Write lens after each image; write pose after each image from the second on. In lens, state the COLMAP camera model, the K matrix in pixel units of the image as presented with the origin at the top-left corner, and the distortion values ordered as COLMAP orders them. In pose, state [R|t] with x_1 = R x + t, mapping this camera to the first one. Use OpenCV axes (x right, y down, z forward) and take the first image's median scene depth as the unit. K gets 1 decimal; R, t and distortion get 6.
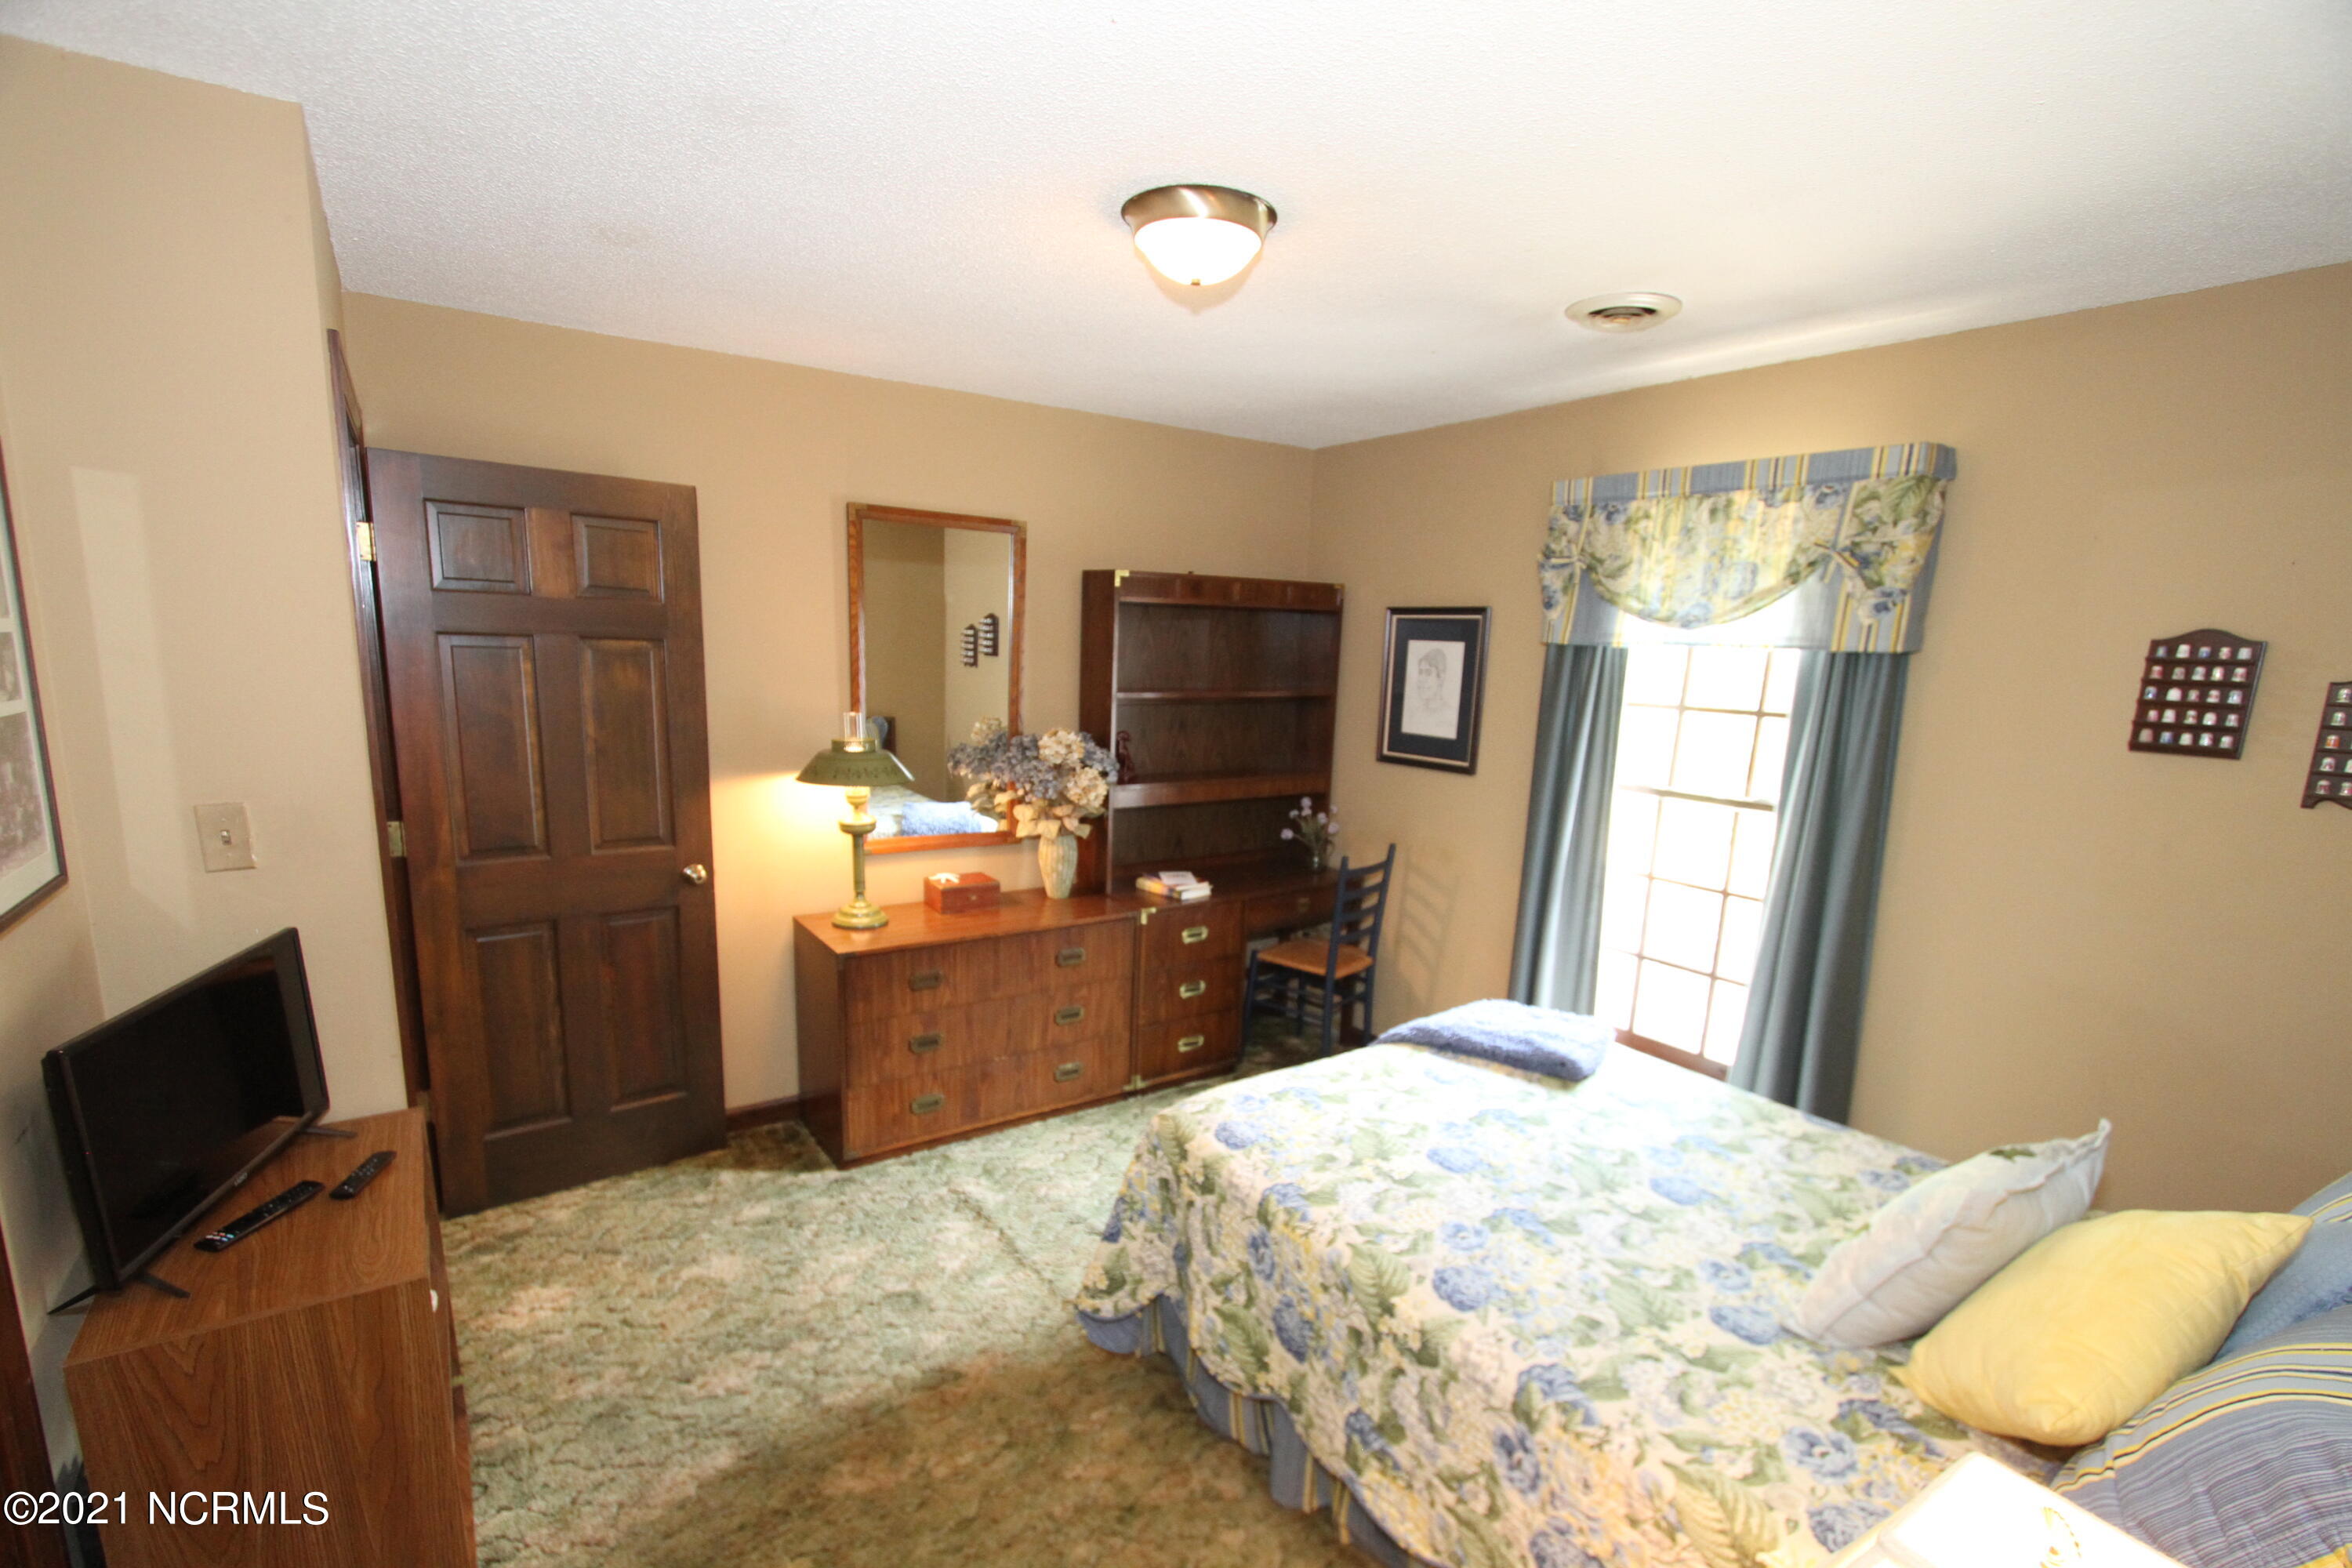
lens RADIAL K [[1079.9, 0, 1173.3], [0, 1079.9, 871.7], [0, 0, 1]] dist [-0.014311, -0.000238]
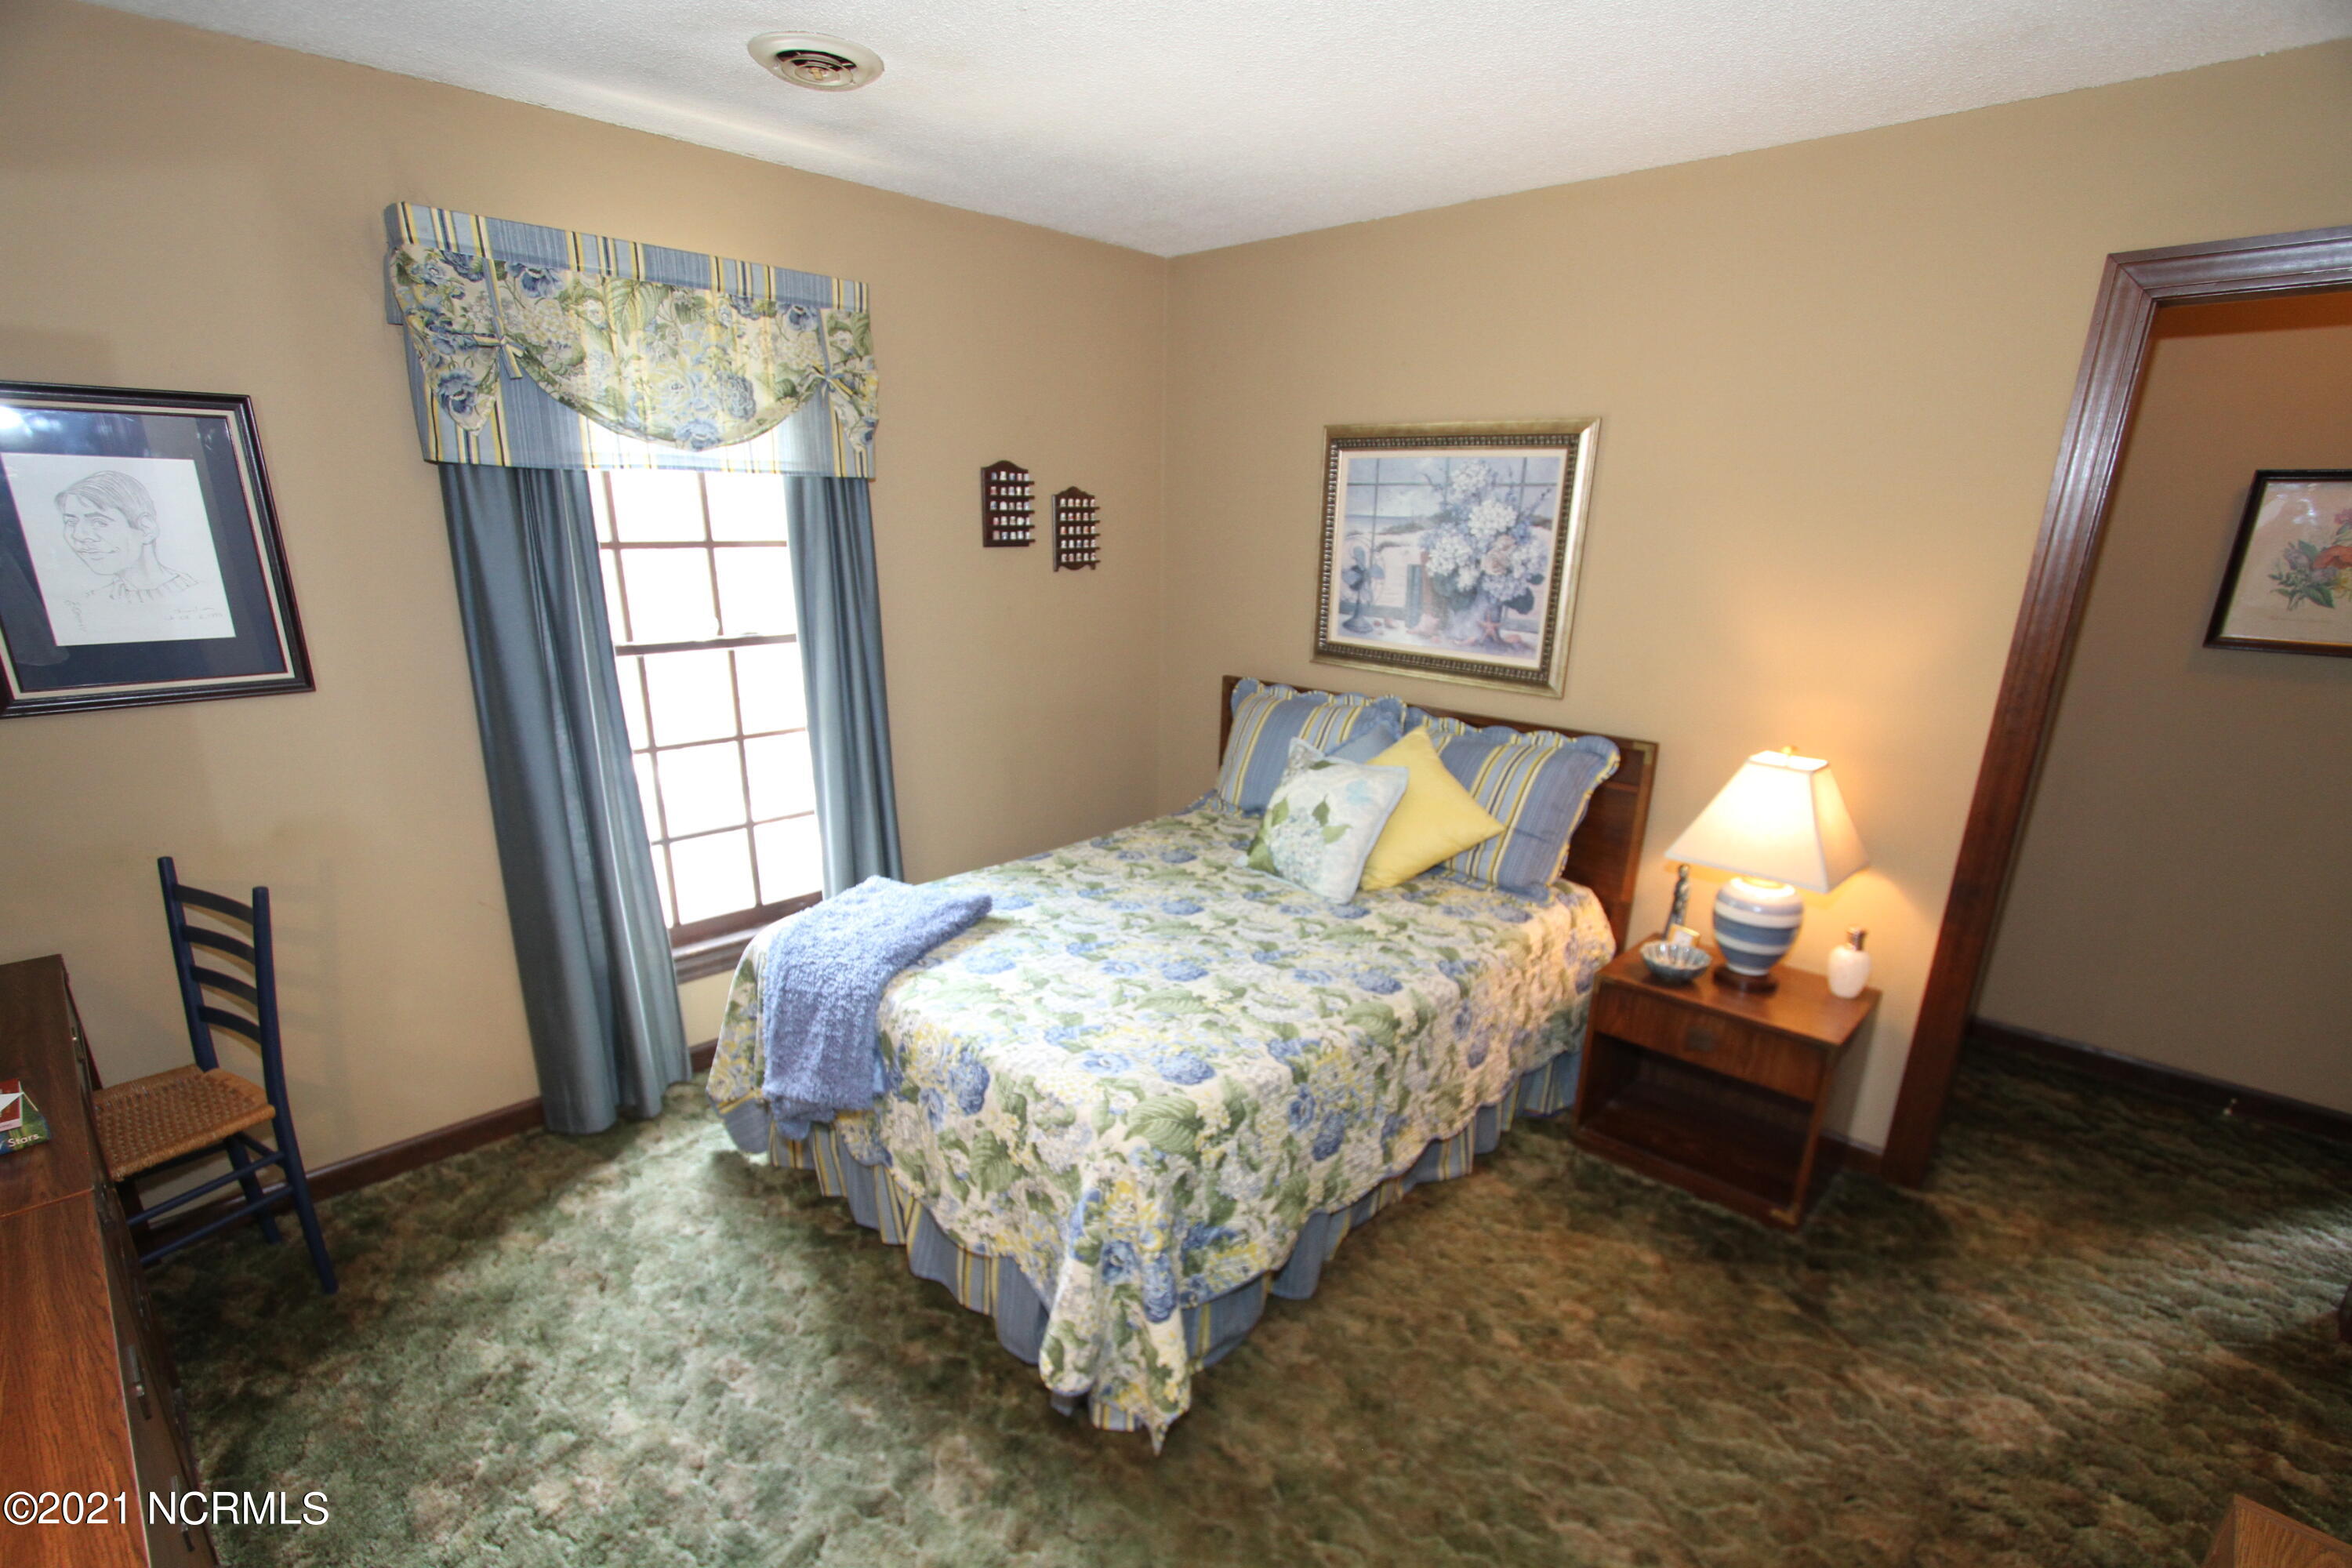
lens RADIAL K [[1079.9, 0, 1173.3], [0, 1079.9, 871.7], [0, 0, 1]] dist [-0.014311, -0.000238]
pose [[-0.197427, -0.349076, 0.916062, -0.528064], [0.177441, 0.906294, 0.383595, -0.185242], [-0.964125, 0.238279, -0.116986, 0.828192]]
